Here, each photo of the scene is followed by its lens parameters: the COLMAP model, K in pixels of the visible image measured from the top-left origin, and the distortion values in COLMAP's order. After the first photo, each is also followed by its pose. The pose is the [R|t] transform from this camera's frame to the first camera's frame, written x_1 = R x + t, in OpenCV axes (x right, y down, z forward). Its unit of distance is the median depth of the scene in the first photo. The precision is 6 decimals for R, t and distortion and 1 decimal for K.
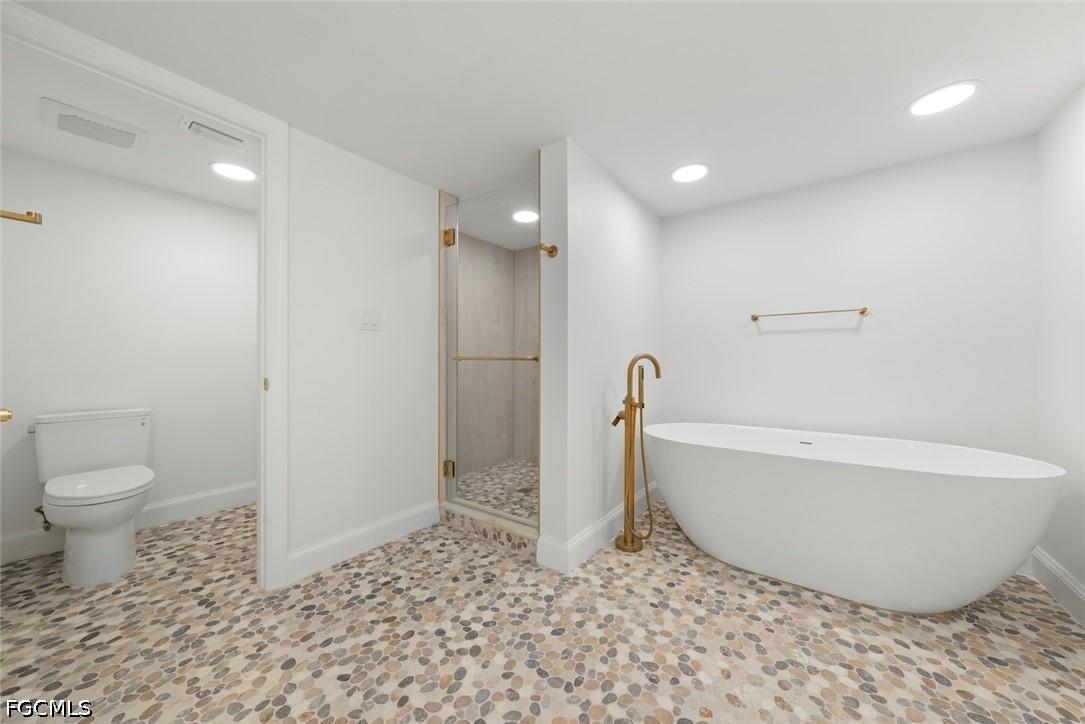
lens RADIAL K [[387.0, 0, 539.7], [0, 387.0, 362.7], [0, 0, 1]] dist [-0.000100, -0.000079]
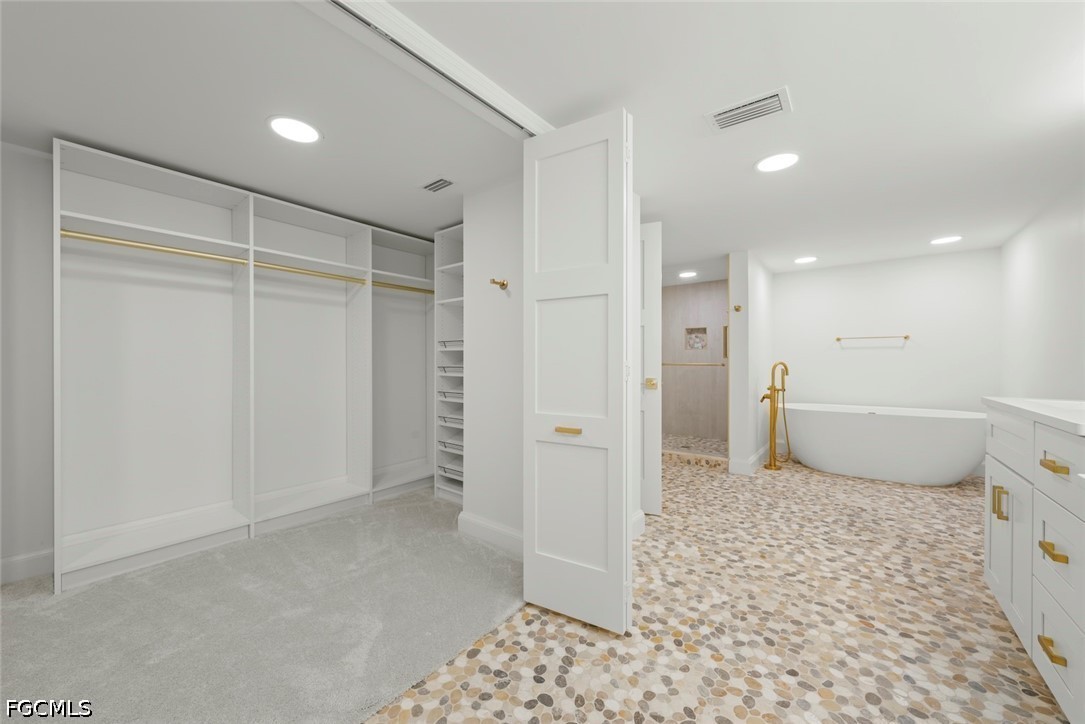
lens RADIAL K [[403.4, 0, 539.8], [0, 403.4, 364.2], [0, 0, 1]] dist [-0.000253, 0.000496]
pose [[0.999213, -0.002316, -0.039603, -0.819746], [0.002446, 0.999992, 0.003252, -0.022714], [0.039595, -0.003346, 0.999210, -0.973373]]
